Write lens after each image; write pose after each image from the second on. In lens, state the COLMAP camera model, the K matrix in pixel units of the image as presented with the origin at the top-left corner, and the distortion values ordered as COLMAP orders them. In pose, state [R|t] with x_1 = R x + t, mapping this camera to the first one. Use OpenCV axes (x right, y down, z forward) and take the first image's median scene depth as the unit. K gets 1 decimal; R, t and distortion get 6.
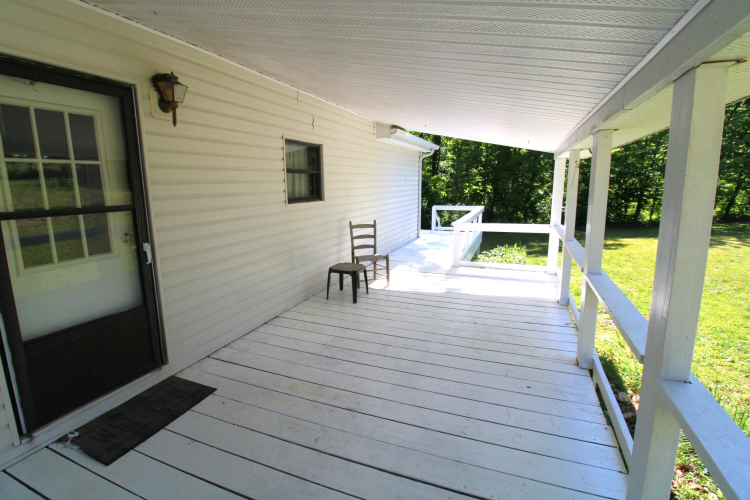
lens RADIAL K [[344.6, 0, 370.8], [0, 344.6, 242.8], [0, 0, 1]] dist [-0.009375, -0.000865]
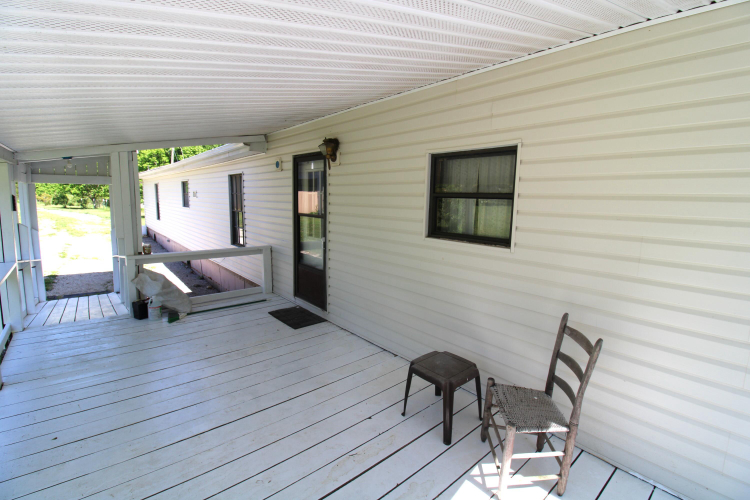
lens RADIAL K [[344.6, 0, 370.8], [0, 344.6, 242.8], [0, 0, 1]] dist [-0.009375, -0.000865]
pose [[-0.457460, 0.110350, -0.882357, 0.617994], [-0.175745, 0.961478, 0.211360, -0.295344], [0.871690, 0.251758, -0.420444, 1.482627]]
